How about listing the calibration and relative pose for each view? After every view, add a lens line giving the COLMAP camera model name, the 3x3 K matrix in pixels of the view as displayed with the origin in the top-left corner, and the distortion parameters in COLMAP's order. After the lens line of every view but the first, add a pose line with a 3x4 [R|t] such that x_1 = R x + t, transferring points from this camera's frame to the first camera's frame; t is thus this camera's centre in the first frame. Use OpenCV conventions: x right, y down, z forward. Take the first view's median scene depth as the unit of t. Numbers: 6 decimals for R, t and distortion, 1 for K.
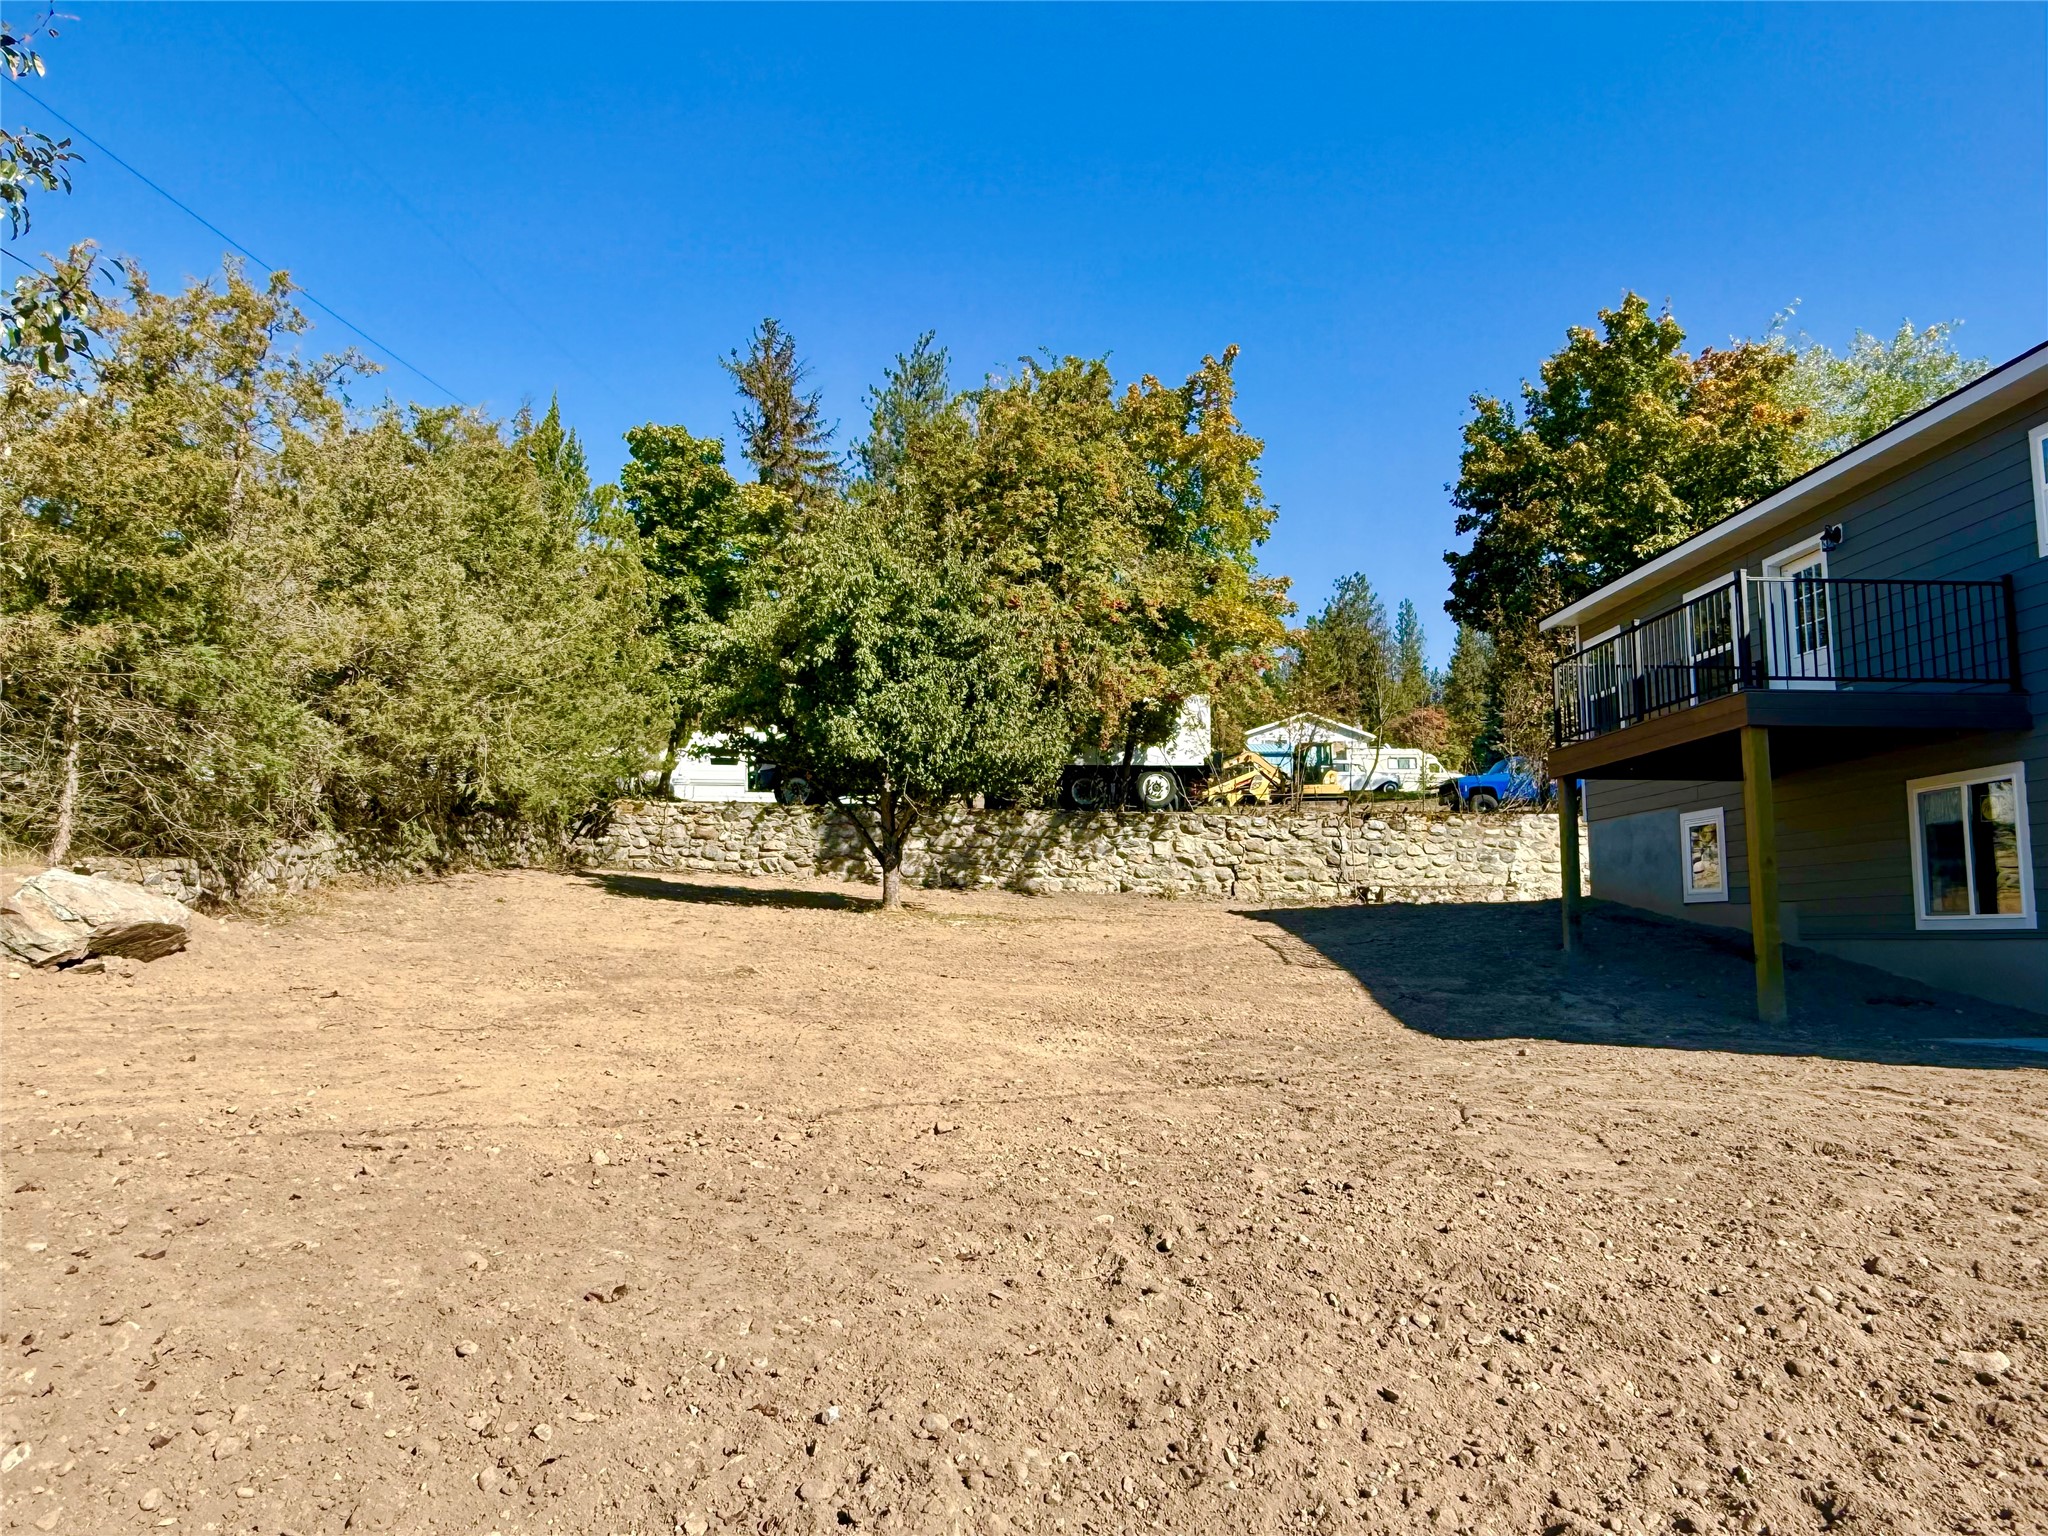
lens RADIAL K [[1345.6, 0, 1029.6], [0, 1345.6, 778.6], [0, 0, 1]] dist [0.005474, 0.004010]
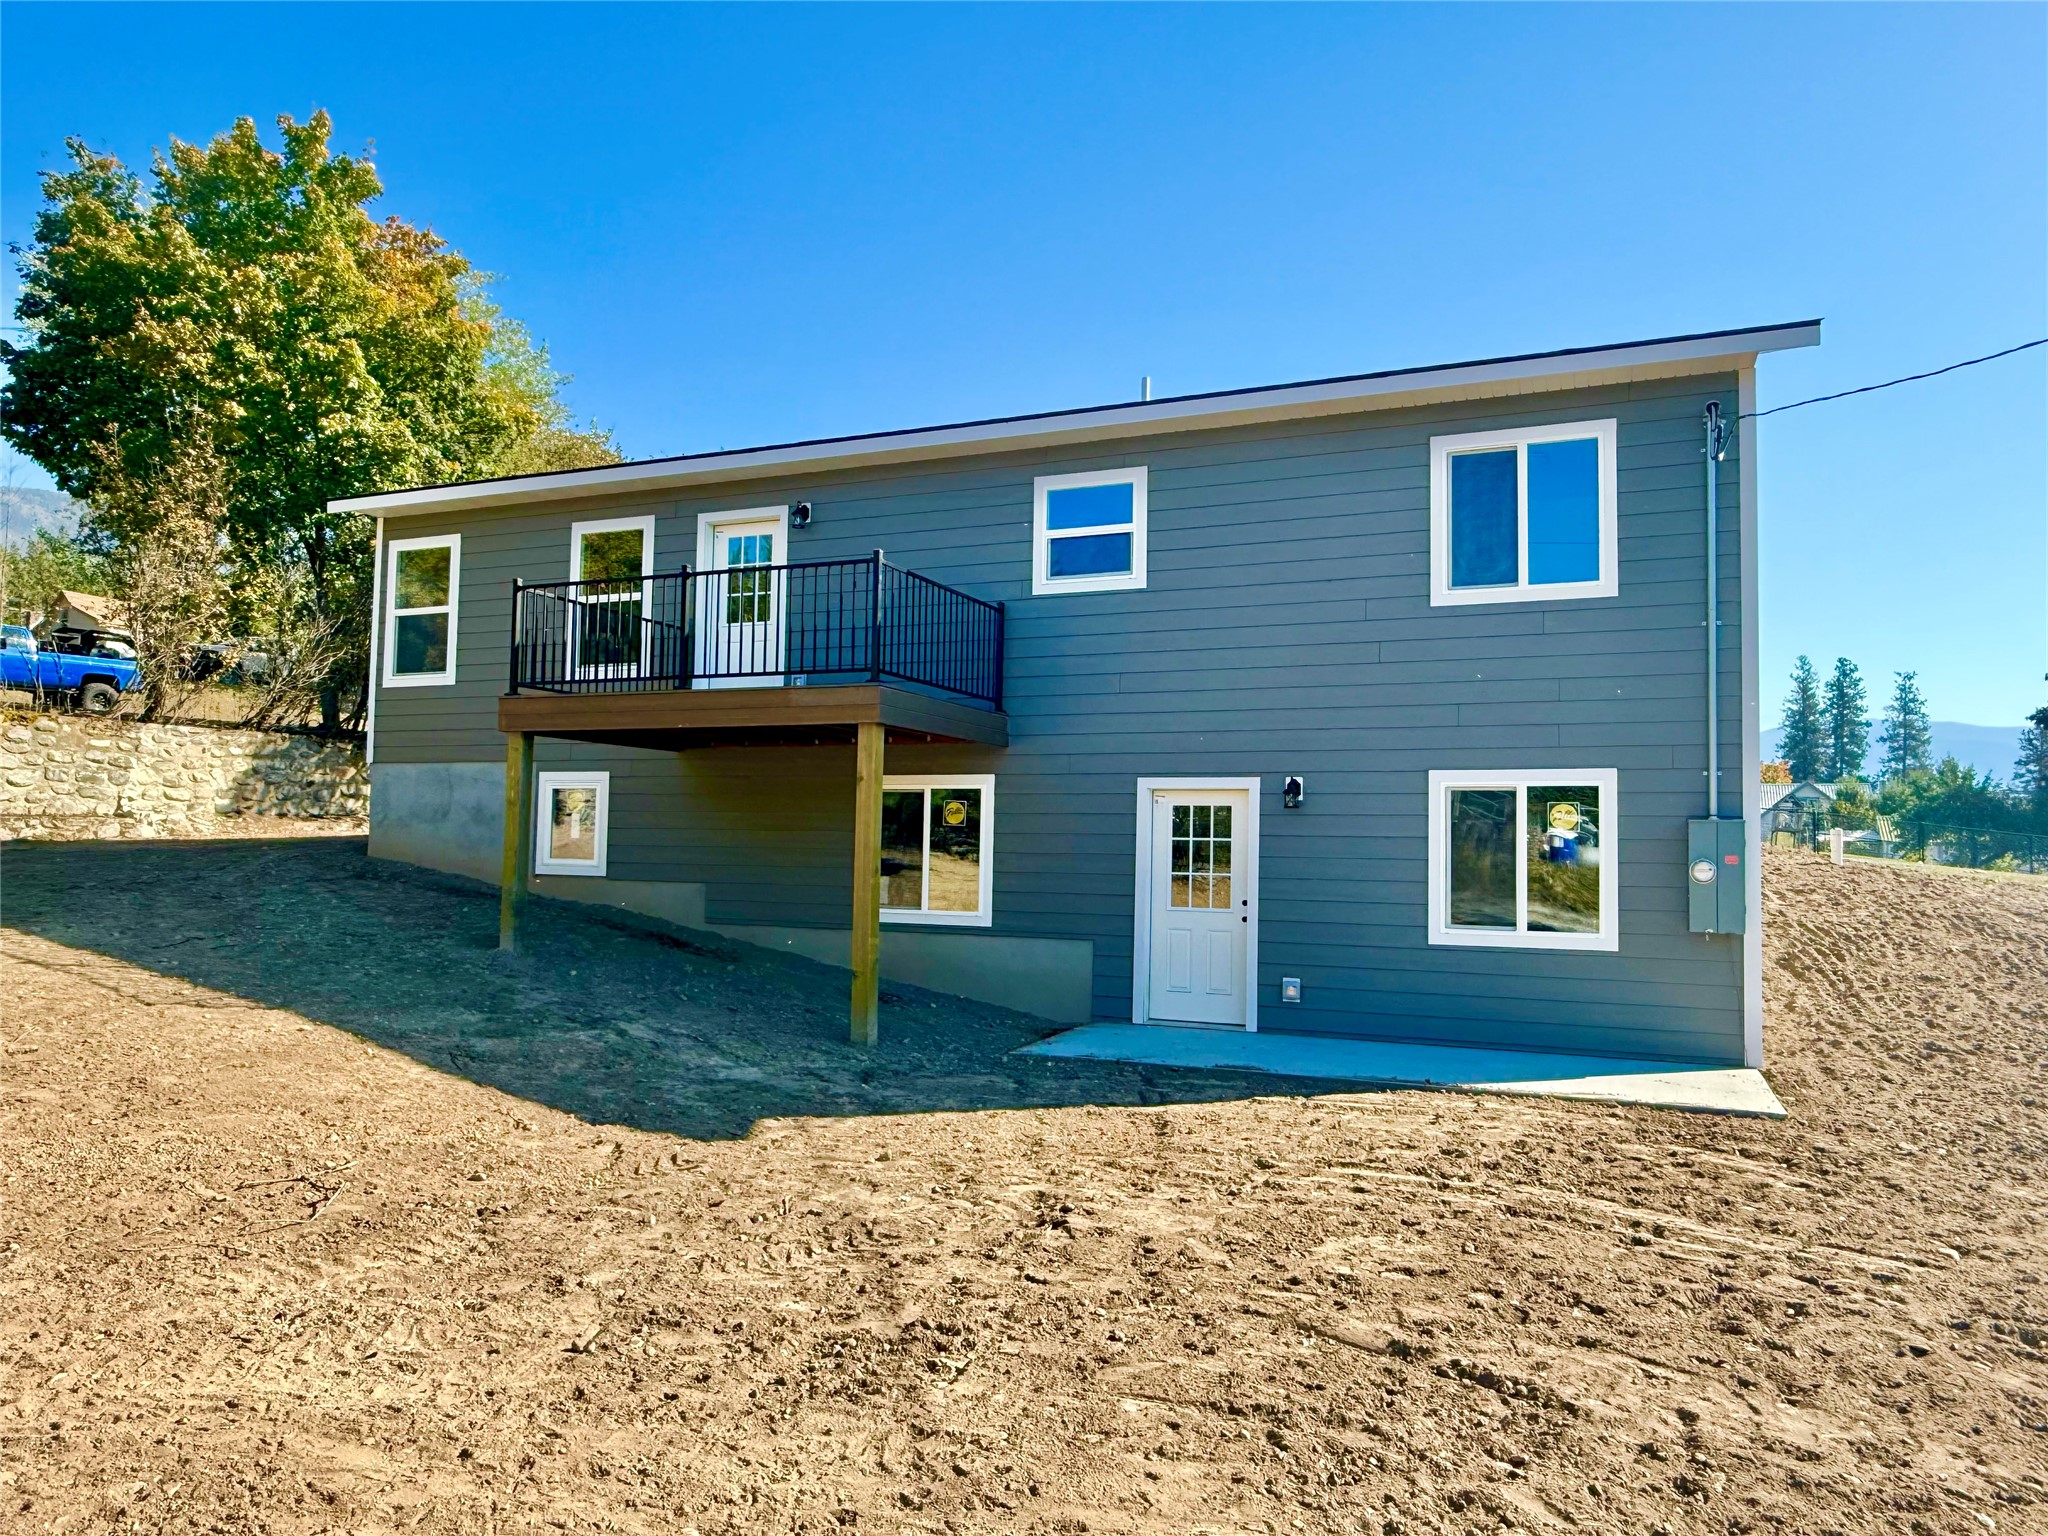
lens RADIAL K [[1345.6, 0, 1029.6], [0, 1345.6, 778.6], [0, 0, 1]] dist [0.005474, 0.004010]
pose [[0.440936, 0.050854, 0.896097, -0.097158], [-0.123120, 0.992383, 0.004264, -0.007485], [-0.889054, -0.112208, 0.443838, 0.204198]]
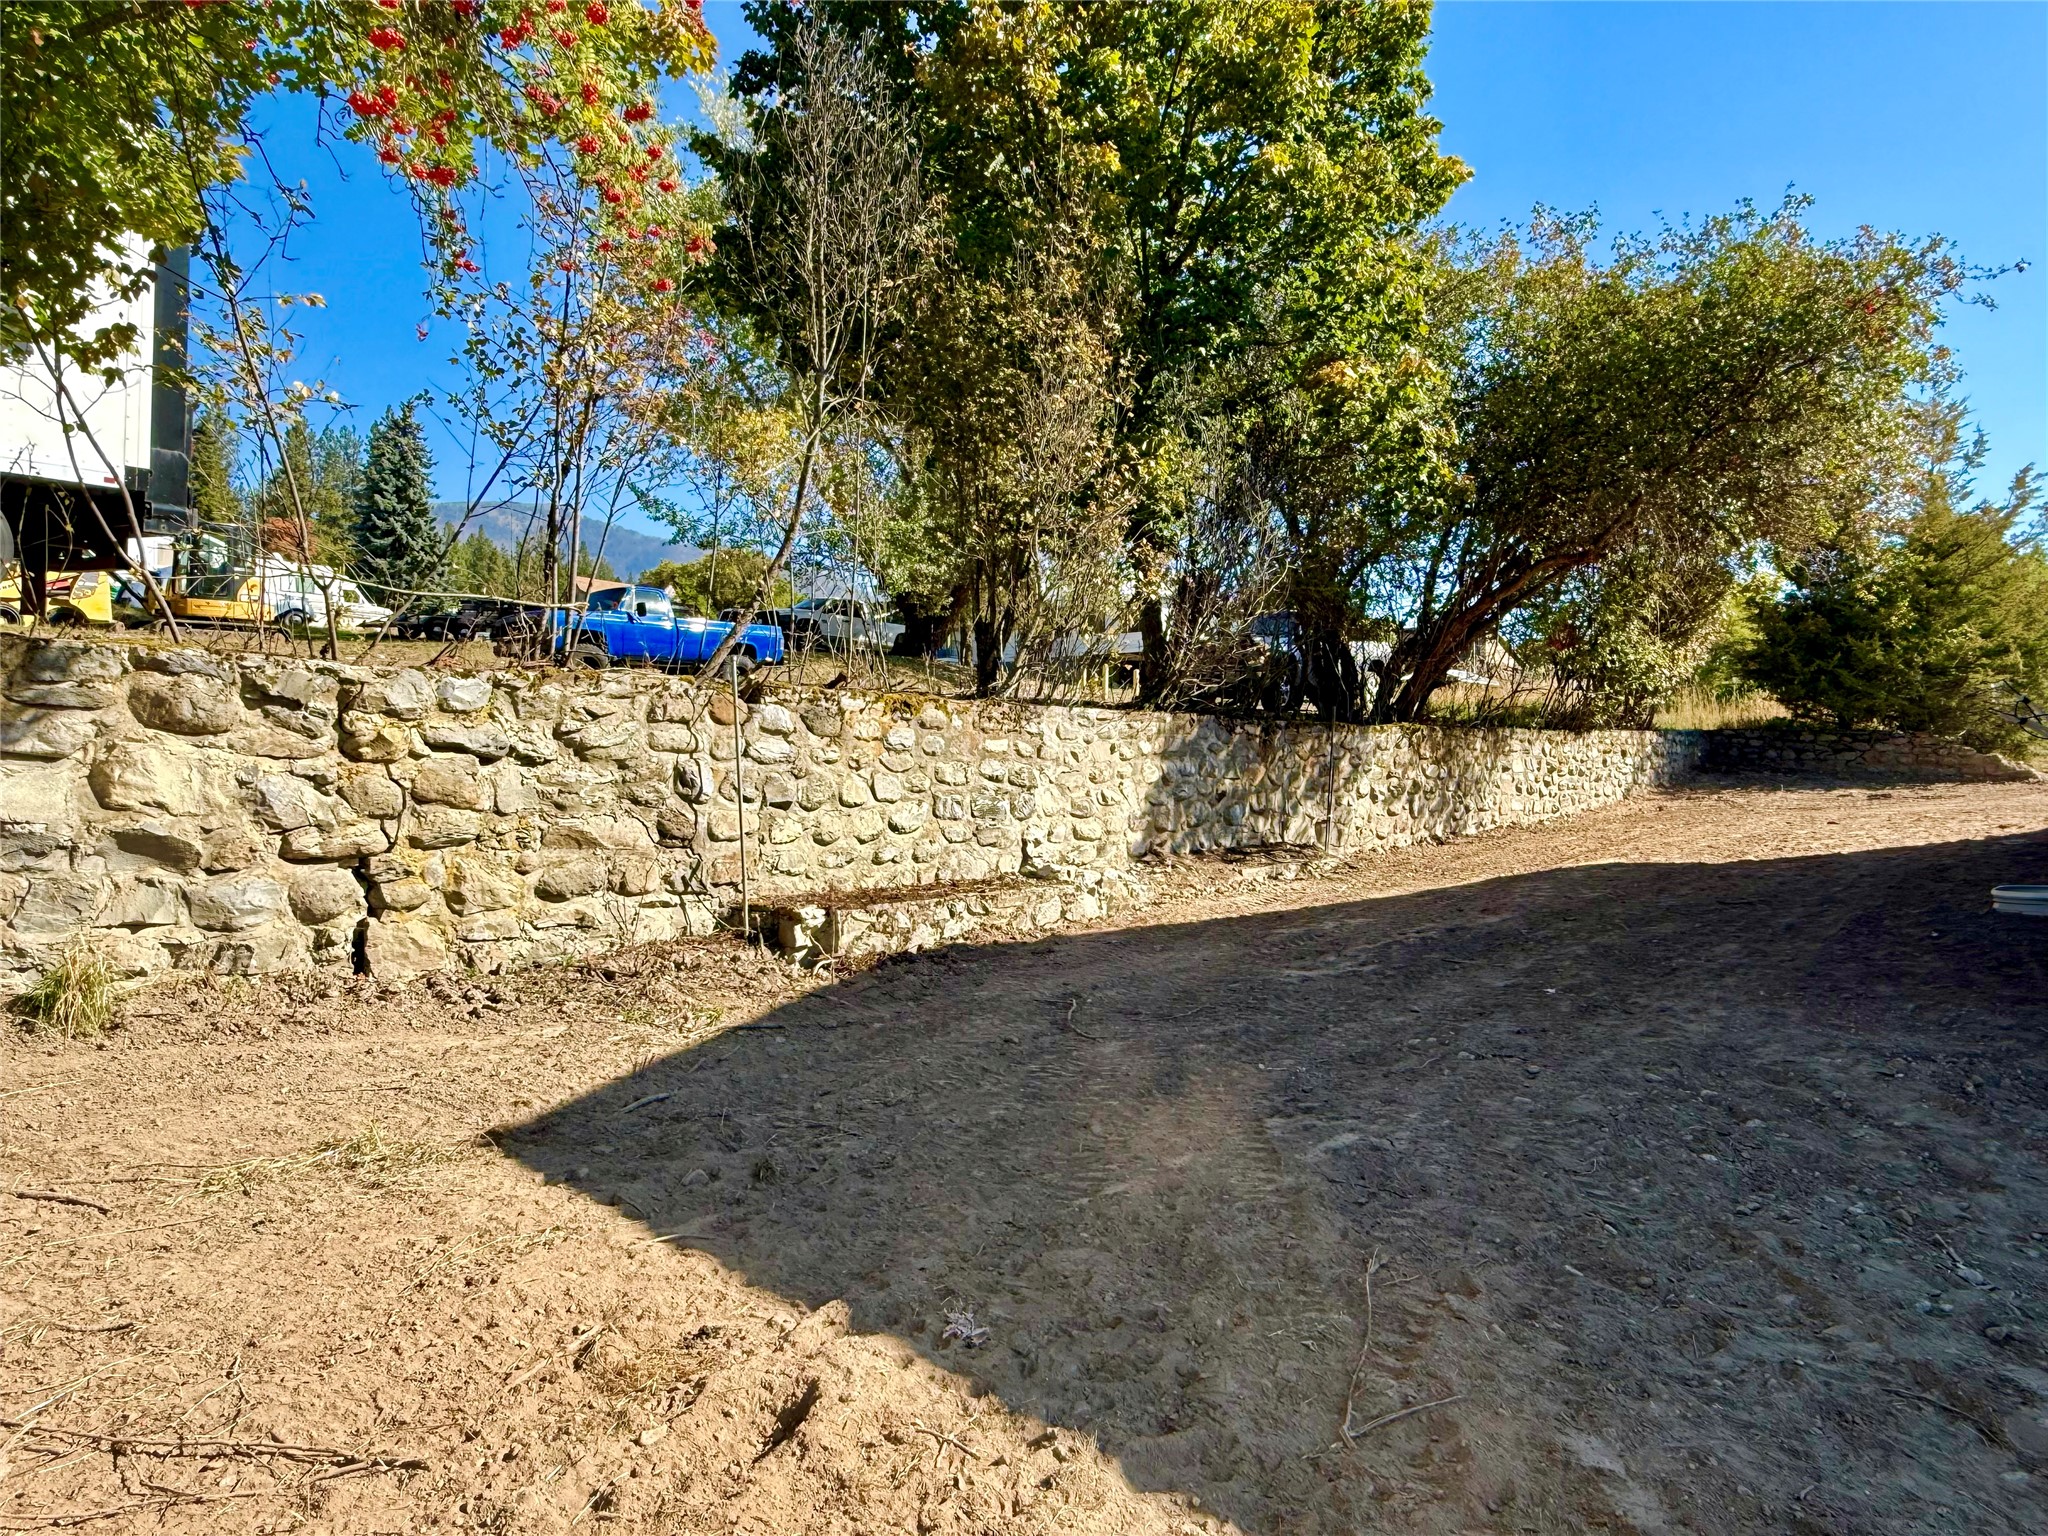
lens RADIAL K [[1346.6, 0, 1018.5], [0, 1346.6, 782.3], [0, 0, 1]] dist [0.001107, 0.002629]
pose [[0.674204, 0.002110, 0.738542, 0.042621], [-0.084432, 0.993660, 0.074239, 0.019192], [-0.733703, -0.112409, 0.670107, 0.705684]]
